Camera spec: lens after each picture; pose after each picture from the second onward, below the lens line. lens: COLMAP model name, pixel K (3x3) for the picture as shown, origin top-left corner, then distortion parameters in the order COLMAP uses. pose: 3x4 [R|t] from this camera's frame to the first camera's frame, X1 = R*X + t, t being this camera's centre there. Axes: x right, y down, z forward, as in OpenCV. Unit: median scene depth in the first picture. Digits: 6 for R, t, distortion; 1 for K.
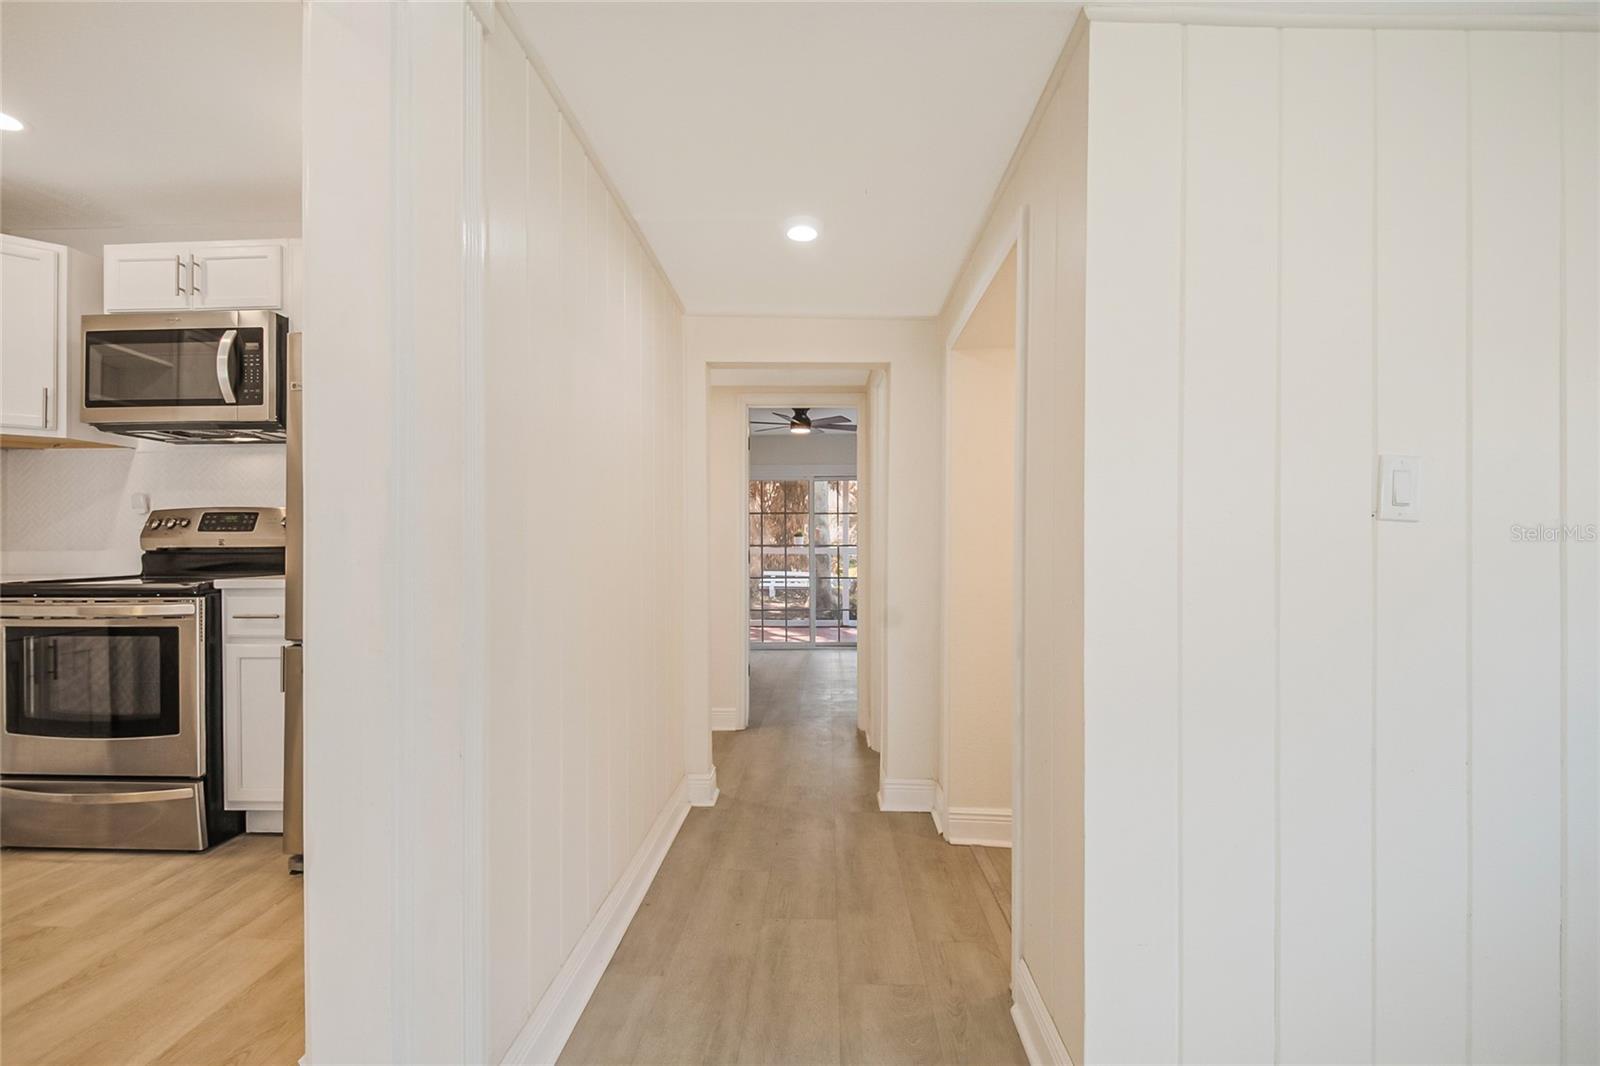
lens RADIAL K [[714.1, 0, 795.6], [0, 714.1, 536.0], [0, 0, 1]] dist [0.002015, -0.000946]
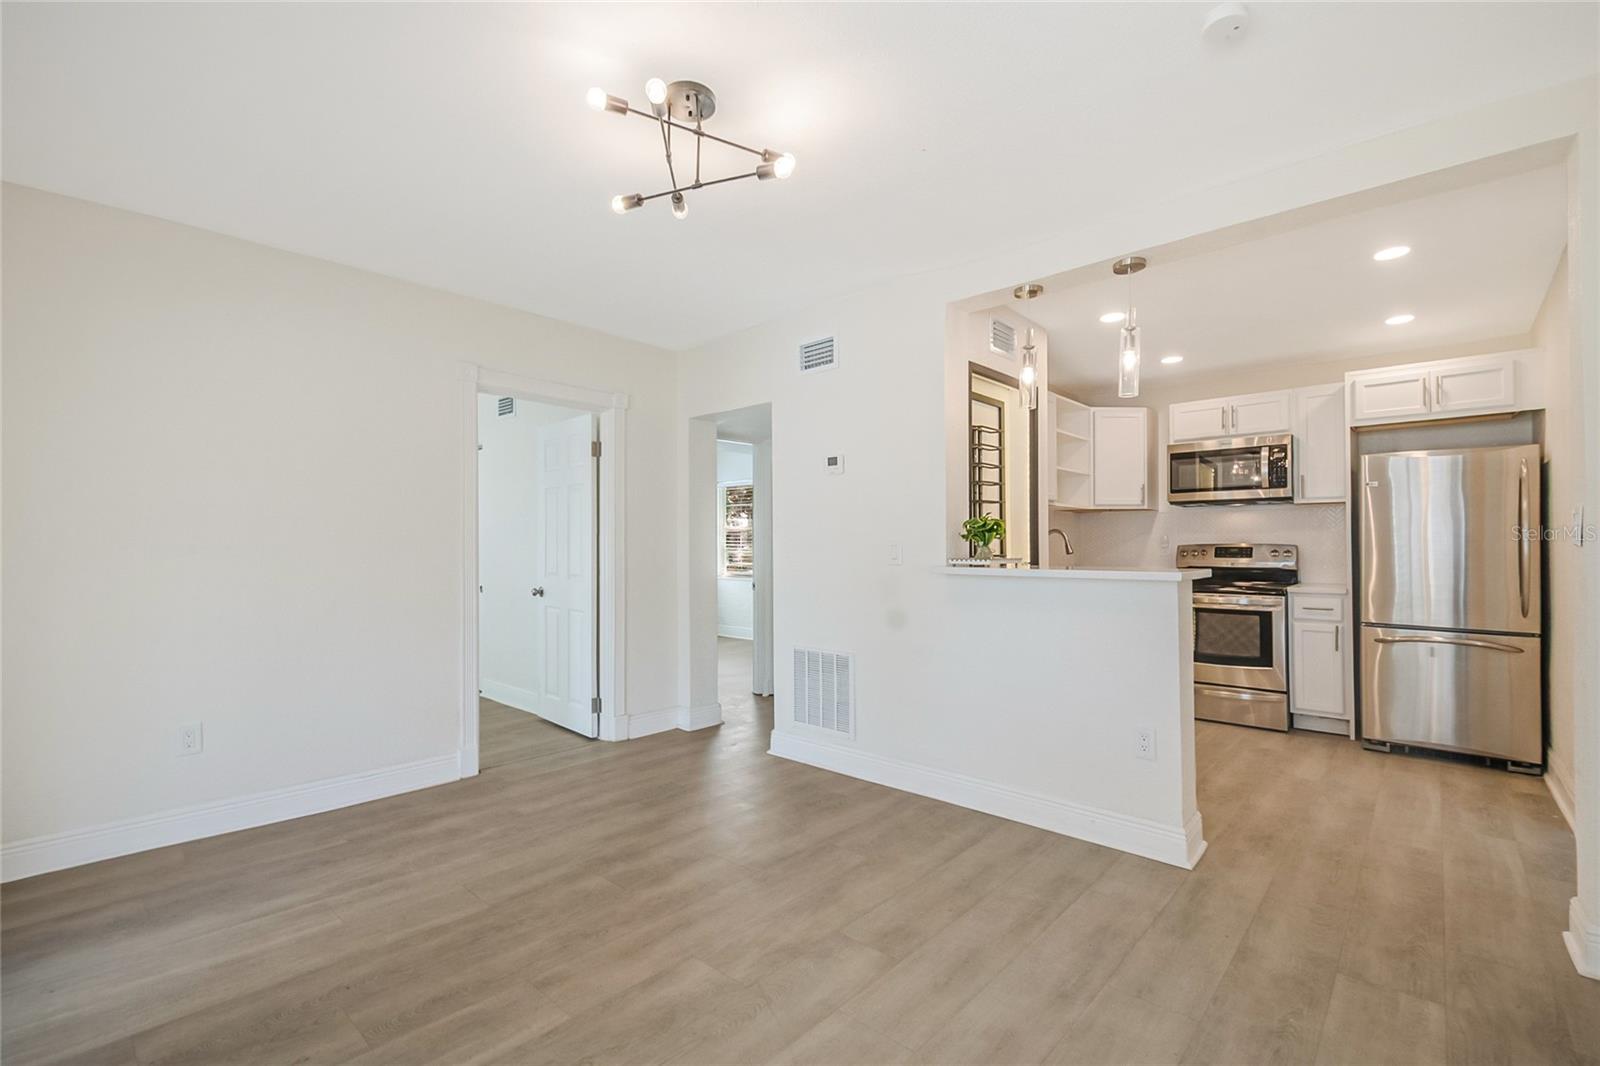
lens RADIAL K [[700.1, 0, 811.4], [0, 700.1, 538.6], [0, 0, 1]] dist [0.000424, -0.009318]
pose [[0.777139, -0.007084, -0.629289, -0.573080], [0.007758, 0.999969, -0.001676, -0.064905], [0.629281, -0.003580, 0.777170, -1.081512]]
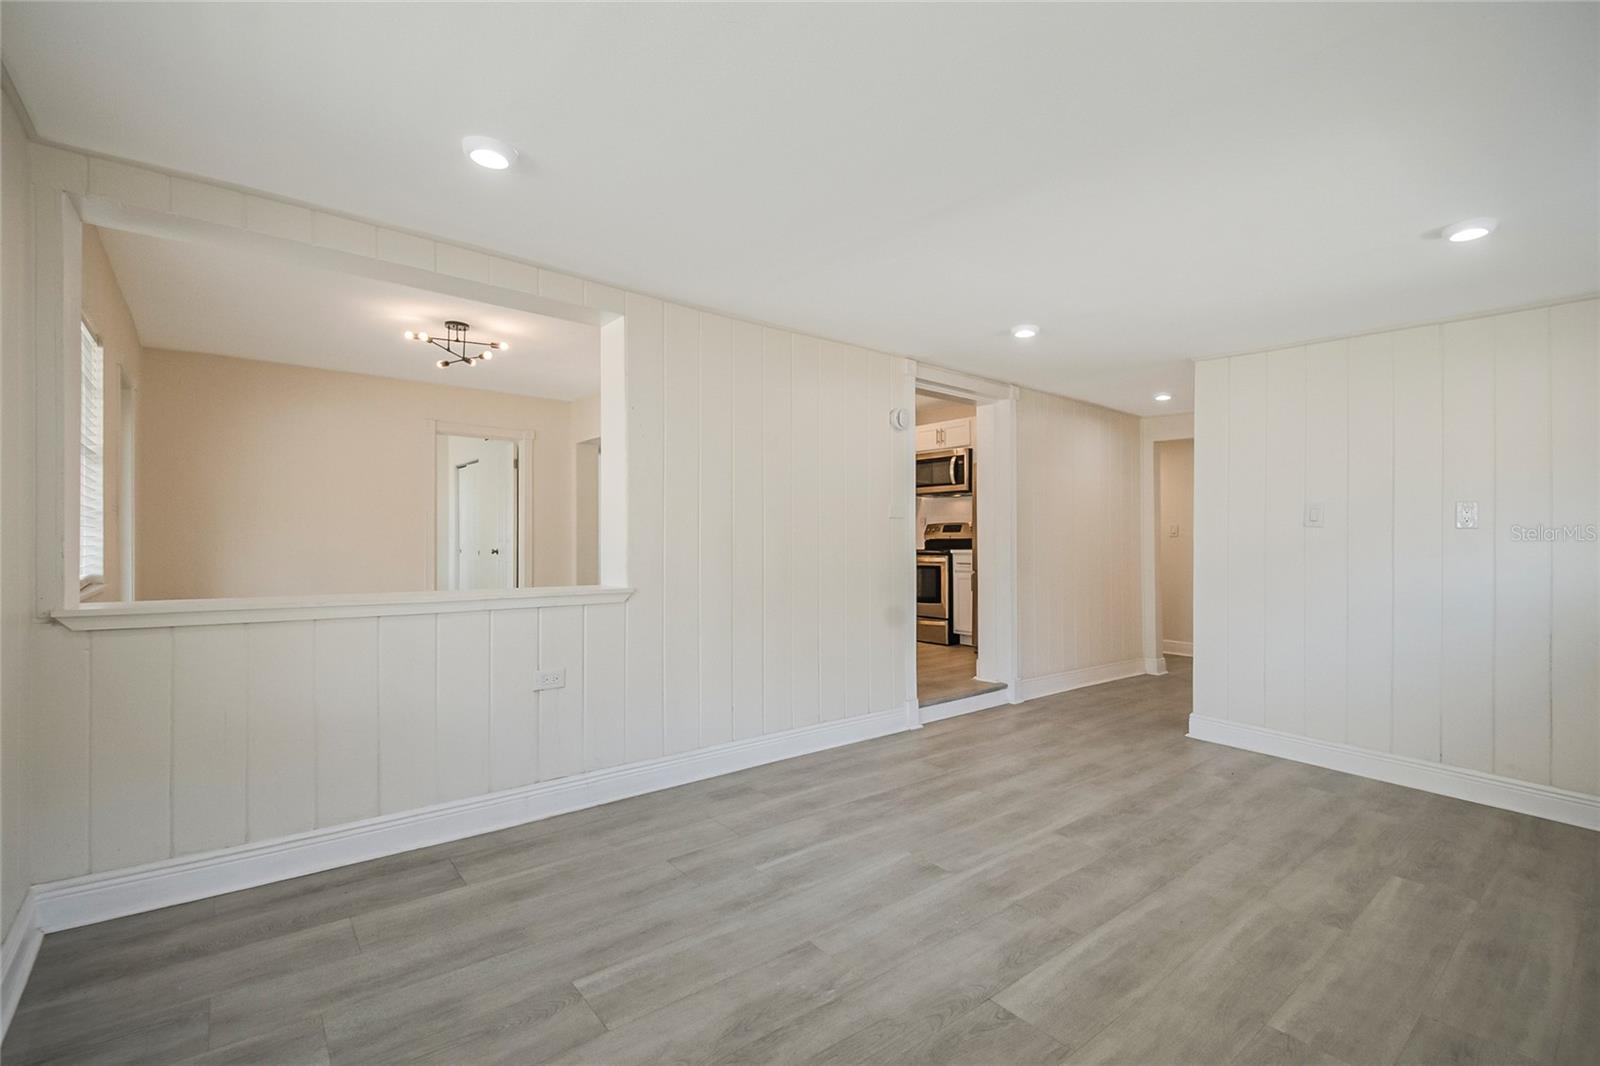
lens RADIAL K [[700.1, 0, 824.1], [0, 700.1, 543.5], [0, 0, 1]] dist [0.000424, -0.009318]
pose [[0.685479, 0.005425, -0.728072, 0.766074], [0.004694, 0.999919, 0.011870, 0.001233], [0.728077, -0.011554, 0.685398, -1.126259]]
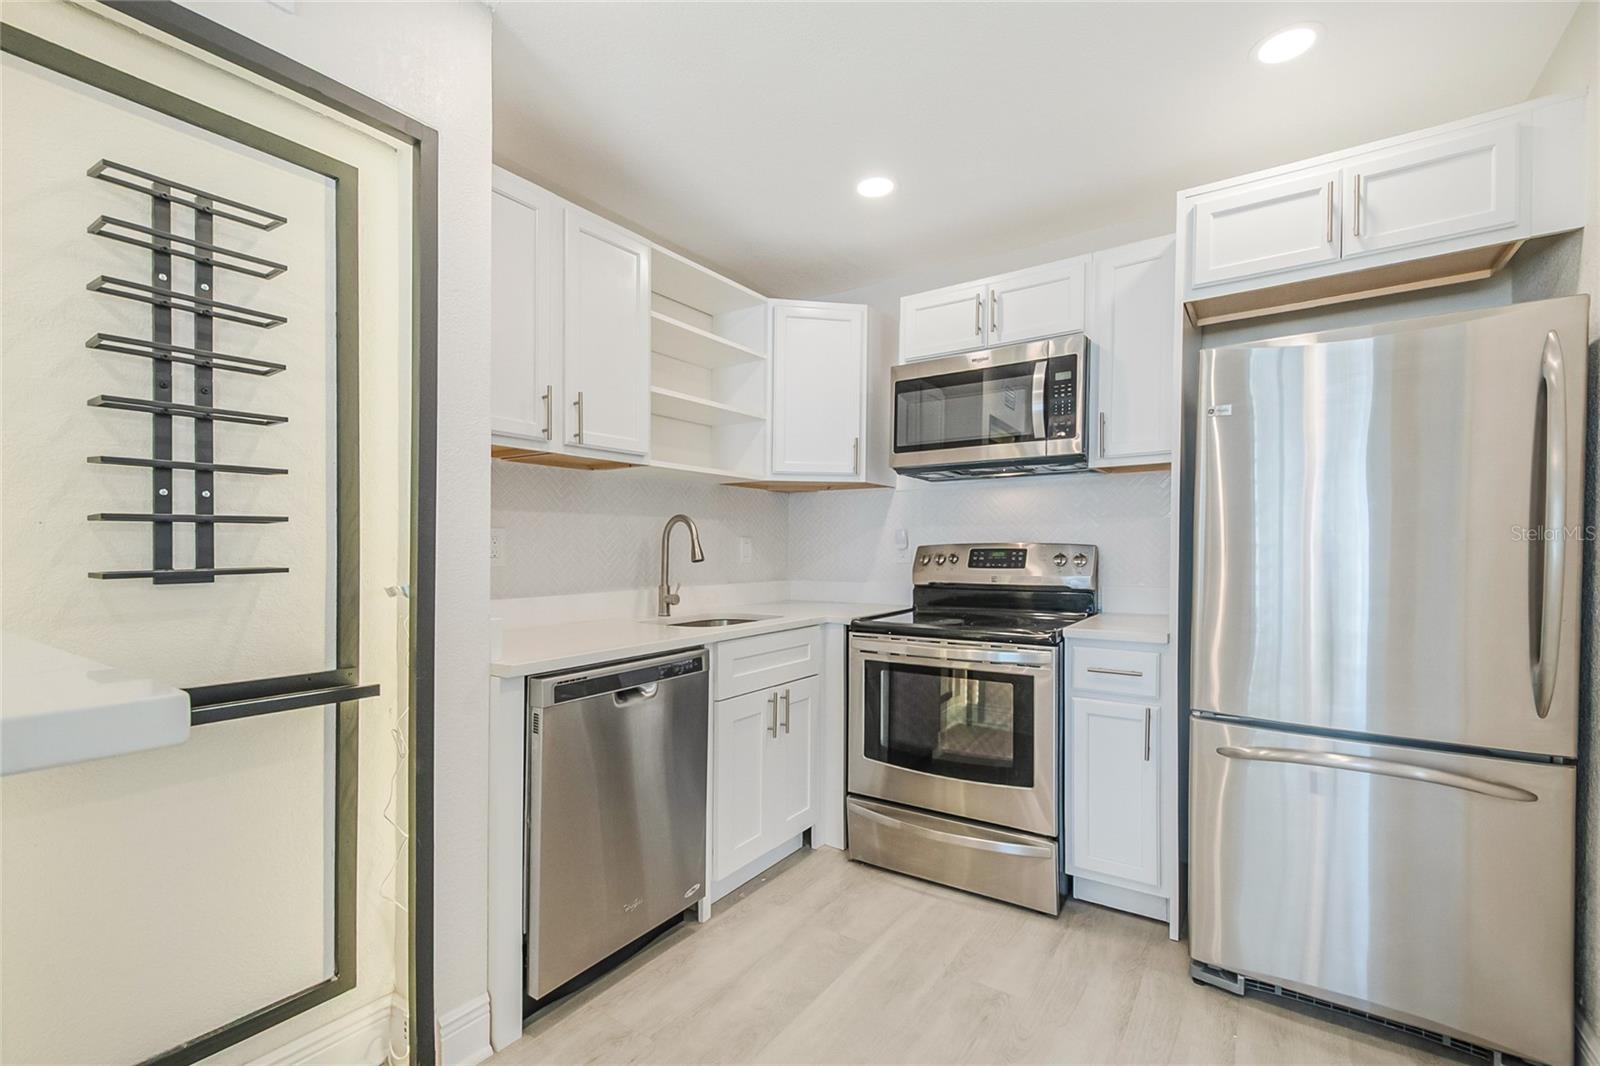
lens RADIAL K [[700.1, 0, 810.9], [0, 700.1, 562.6], [0, 0, 1]] dist [0.000424, -0.009318]
pose [[0.860046, 0.015242, -0.509989, -0.573164], [-0.000569, 0.999582, 0.028915, -0.046810], [0.510216, -0.024578, 0.859695, 0.033318]]
